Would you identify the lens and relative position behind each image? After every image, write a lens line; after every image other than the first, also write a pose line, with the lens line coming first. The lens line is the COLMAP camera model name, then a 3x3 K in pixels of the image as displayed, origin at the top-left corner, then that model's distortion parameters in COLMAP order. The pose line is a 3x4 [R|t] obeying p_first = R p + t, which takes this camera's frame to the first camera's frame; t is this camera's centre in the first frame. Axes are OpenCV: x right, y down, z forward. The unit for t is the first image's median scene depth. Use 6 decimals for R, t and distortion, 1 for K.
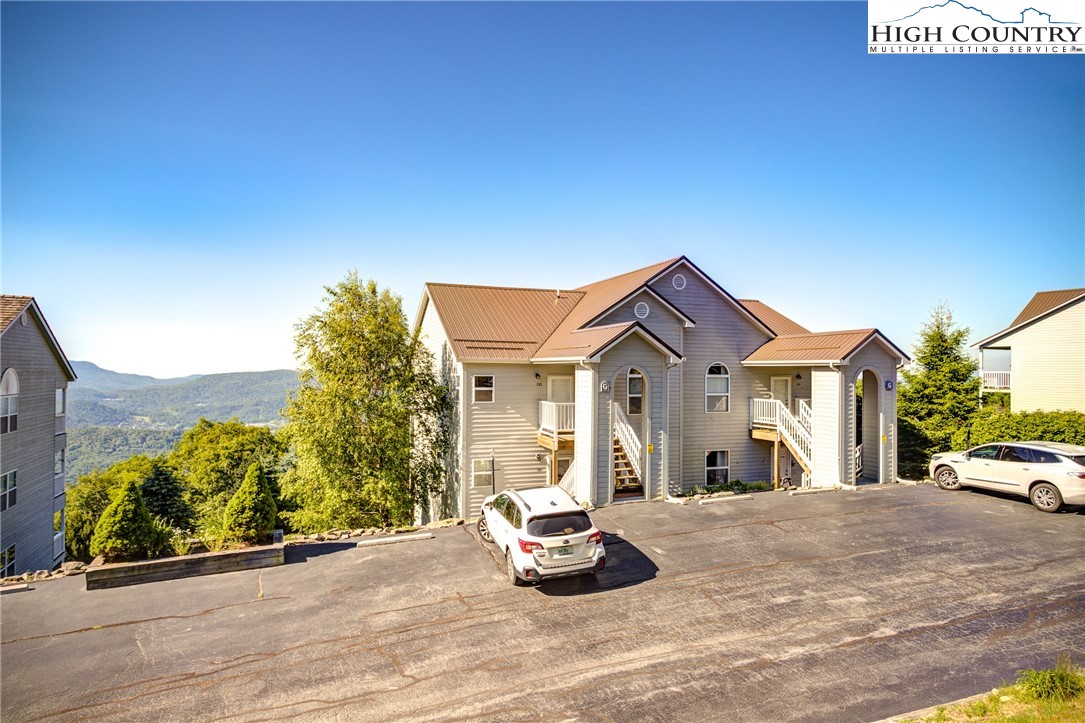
lens RADIAL K [[629.0, 0, 535.8], [0, 629.0, 362.4], [0, 0, 1]] dist [0.015564, 0.000285]
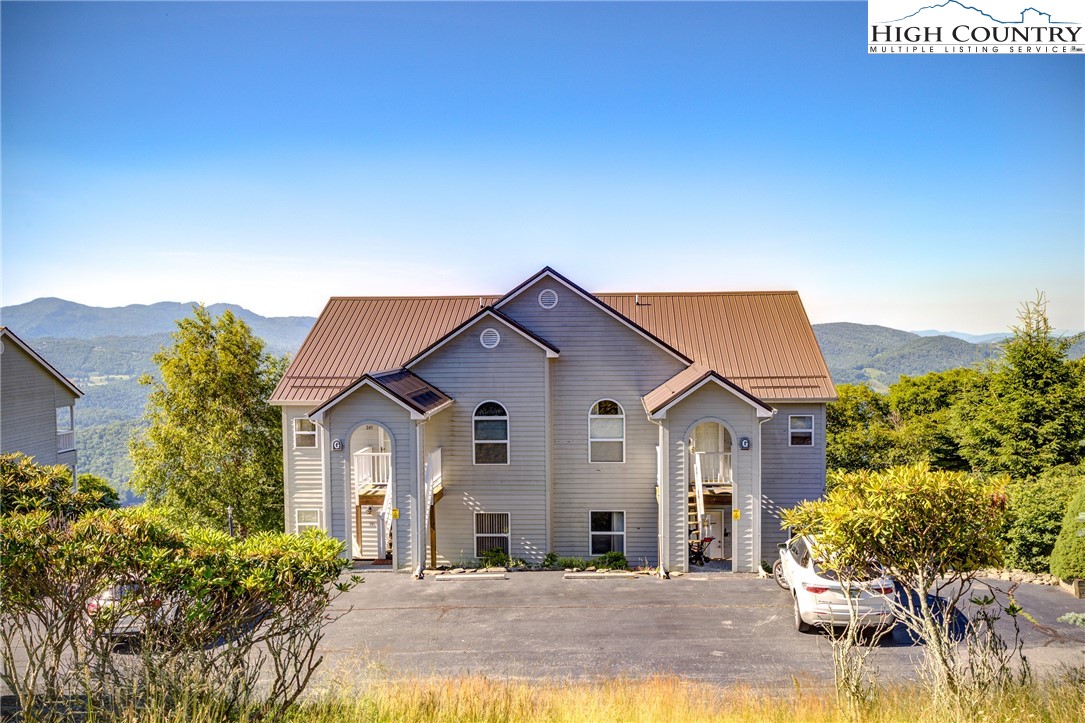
lens RADIAL K [[923.1, 0, 497.1], [0, 923.1, 381.8], [0, 0, 1]] dist [0.009102, -0.011588]
pose [[0.914408, 0.002605, -0.404786, 0.655030], [0.023986, 0.997874, 0.060605, -0.097830], [0.404084, -0.065127, 0.912401, -0.096825]]
